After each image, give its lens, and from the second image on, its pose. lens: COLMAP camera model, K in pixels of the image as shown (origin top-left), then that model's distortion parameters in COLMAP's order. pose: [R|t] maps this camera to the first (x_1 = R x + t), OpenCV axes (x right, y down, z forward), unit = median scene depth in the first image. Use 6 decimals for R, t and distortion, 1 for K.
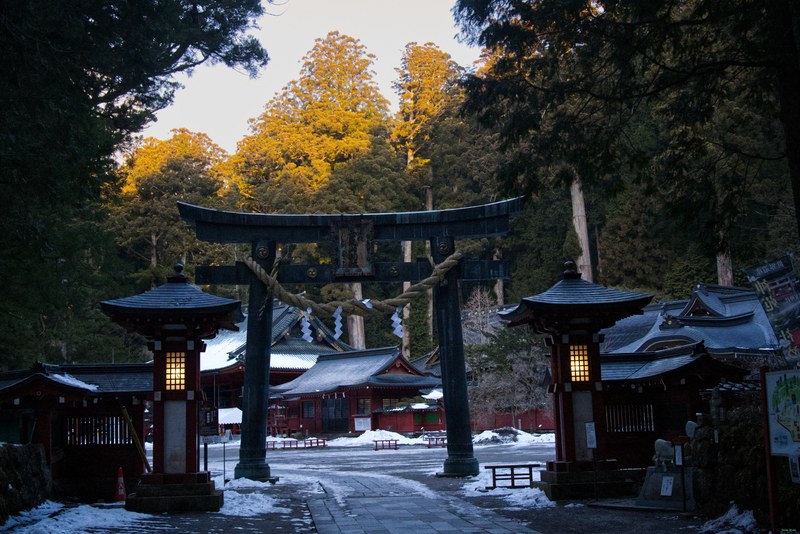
lens RADIAL K [[1083.5, 0, 400.0], [0, 1083.5, 267.0], [0, 0, 1]] dist [-0.010950, -0.042798]
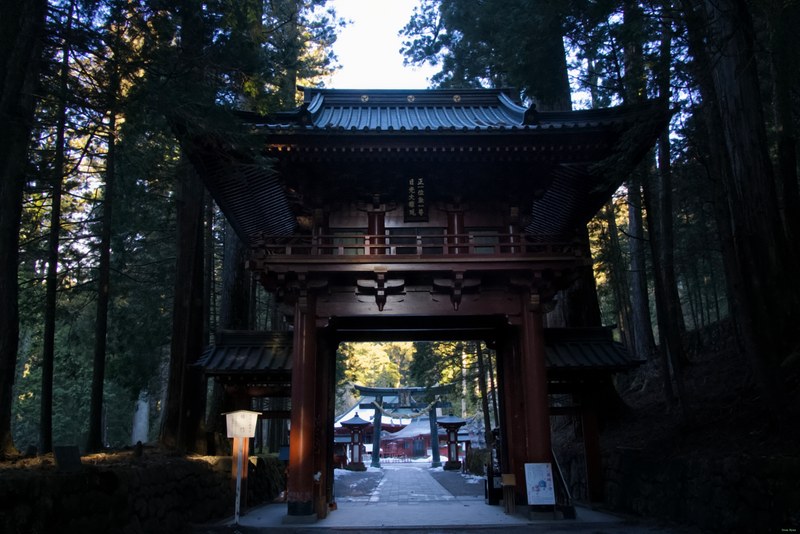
lens RADIAL K [[677.6, 0, 400.0], [0, 677.6, 267.0], [0, 0, 1]] dist [-0.002703, 0.001606]
pose [[0.993420, -0.016744, -0.113295, 0.189767], [0.002597, 0.992293, -0.123883, -0.163730], [0.114496, 0.122774, 0.985808, -1.155180]]
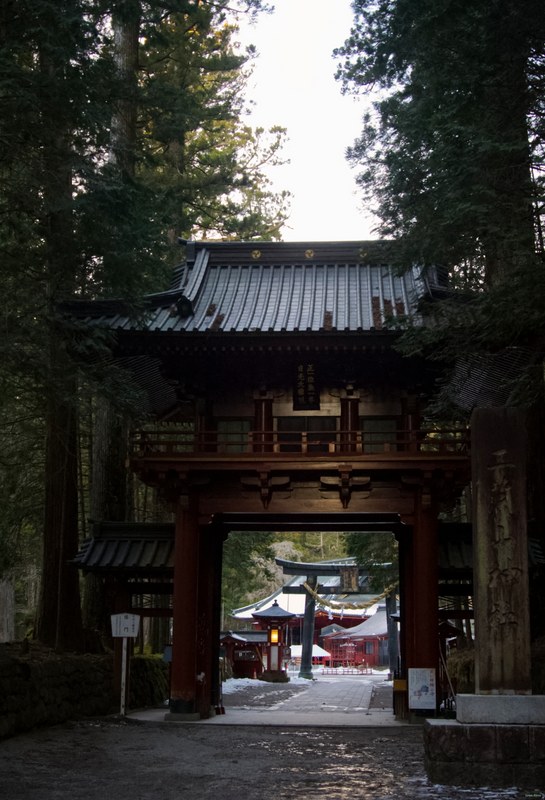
lens RADIAL K [[1199.1, 0, 274.3], [0, 1199.1, 450.8], [0, 0, 1]] dist [0.001584, -0.011344]
pose [[0.979887, 0.000886, -0.199549, 0.306913], [-0.006800, 0.999558, -0.028956, -0.216335], [0.199435, 0.029730, 0.979460, -1.531432]]
